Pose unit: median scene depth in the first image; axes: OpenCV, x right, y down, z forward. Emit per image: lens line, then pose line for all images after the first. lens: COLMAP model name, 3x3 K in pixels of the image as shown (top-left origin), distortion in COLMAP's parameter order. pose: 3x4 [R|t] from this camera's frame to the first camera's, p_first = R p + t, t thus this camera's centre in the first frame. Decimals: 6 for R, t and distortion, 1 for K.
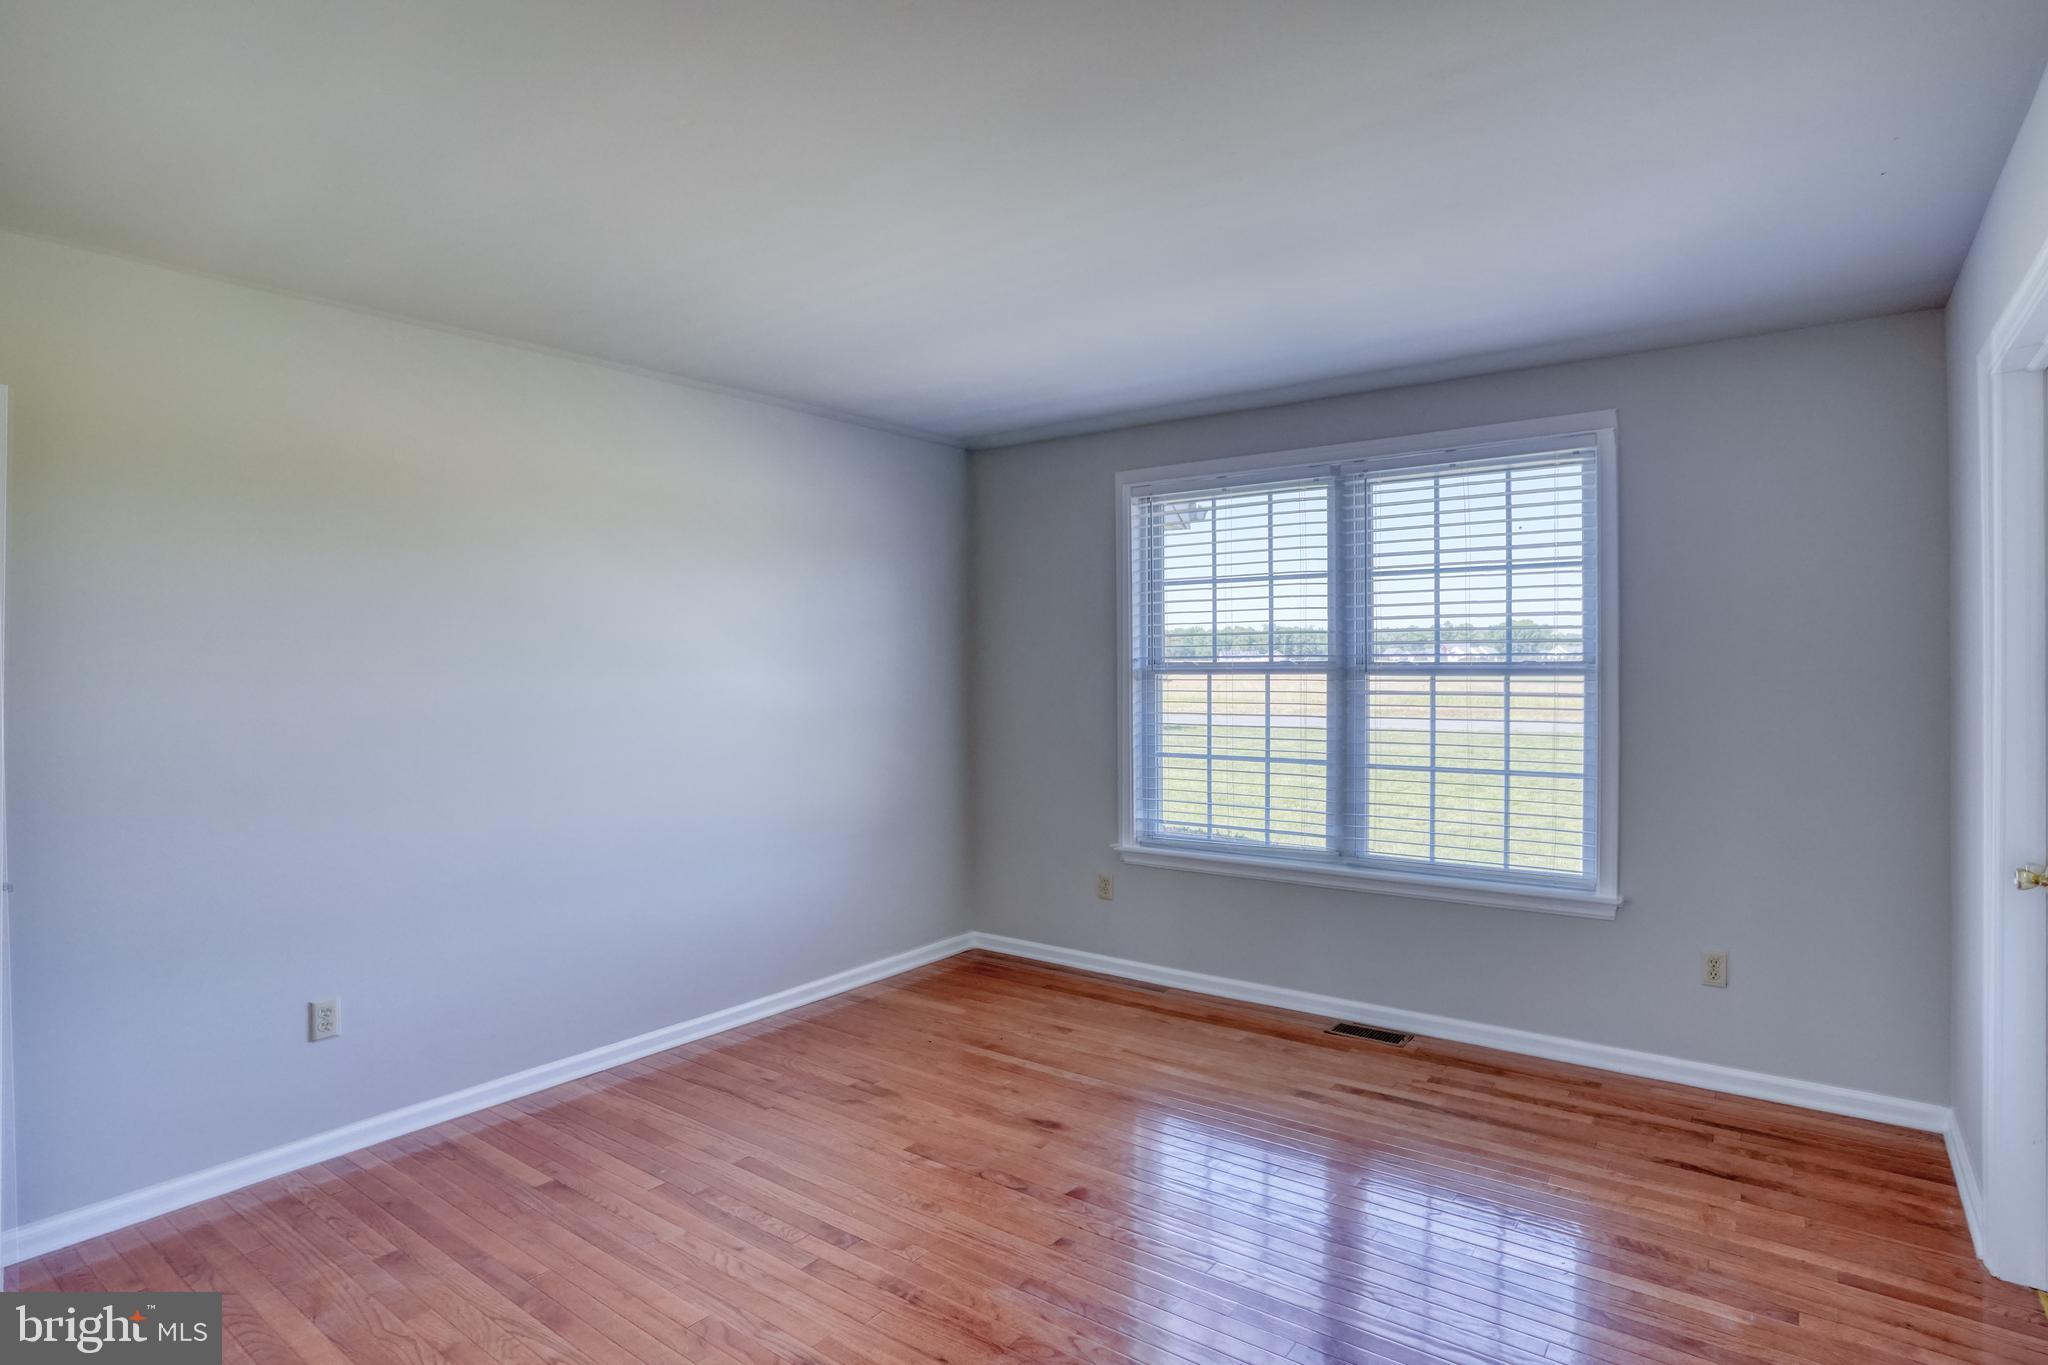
lens RADIAL K [[1054.2, 0, 995.6], [0, 1054.2, 687.7], [0, 0, 1]] dist [-0.086696, 0.032214]
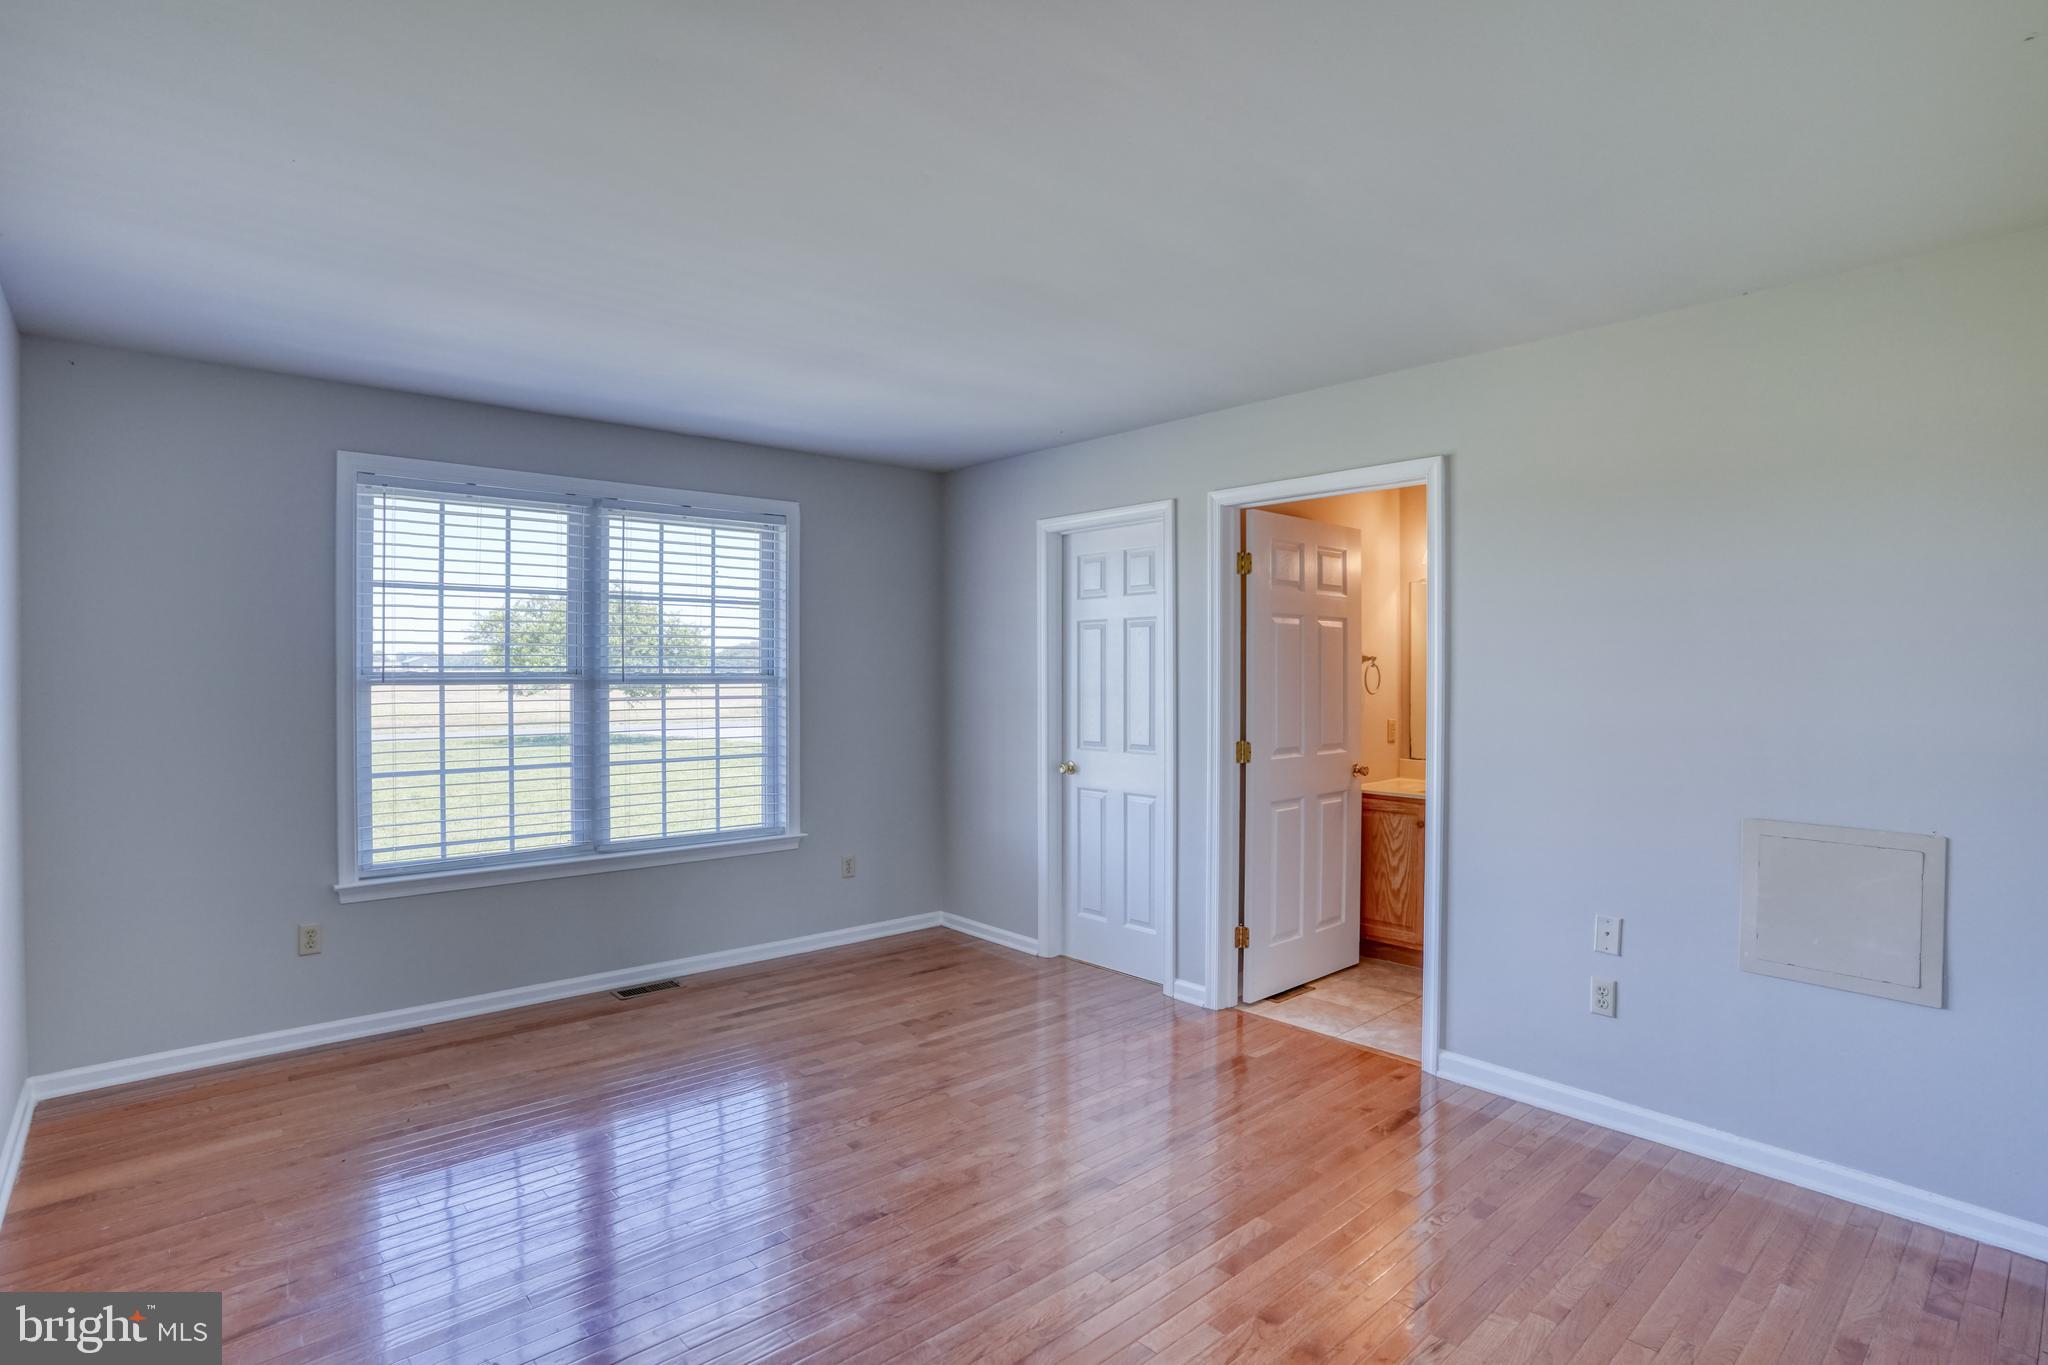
lens RADIAL K [[1054.2, 0, 995.6], [0, 1054.2, 687.7], [0, 0, 1]] dist [-0.086696, 0.032214]
pose [[0.188182, -0.009325, 0.982090, -0.685459], [0.019821, 0.999787, 0.005695, -0.006544], [-0.981934, 0.018394, 0.188326, 0.365943]]
